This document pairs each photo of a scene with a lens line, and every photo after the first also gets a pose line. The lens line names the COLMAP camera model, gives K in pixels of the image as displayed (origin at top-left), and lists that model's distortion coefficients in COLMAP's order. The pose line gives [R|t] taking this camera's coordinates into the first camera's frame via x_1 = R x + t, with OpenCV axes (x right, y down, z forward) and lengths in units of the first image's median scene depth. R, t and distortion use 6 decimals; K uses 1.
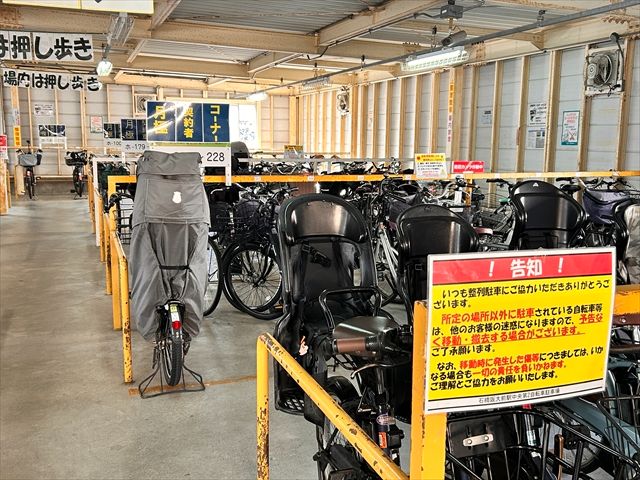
lens RADIAL K [[662.5, 0, 319.5], [0, 662.5, 240.9], [0, 0, 1]] dist [0.027565, 0.000000]
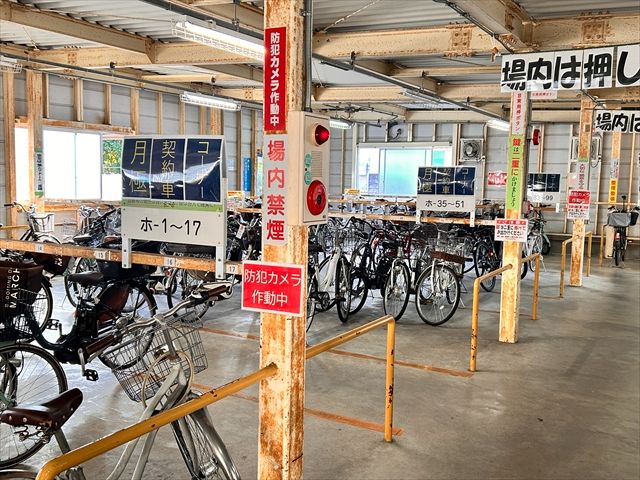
lens RADIAL K [[662.5, 0, 318.9], [0, 662.5, 239.2], [0, 0, 1]] dist [0.027565, 0.000000]
pose [[0.648477, 0.070923, -0.757923, -0.077178], [-0.129363, 0.991436, -0.017909, -0.052465], [0.750162, 0.109660, 0.652098, 0.280597]]
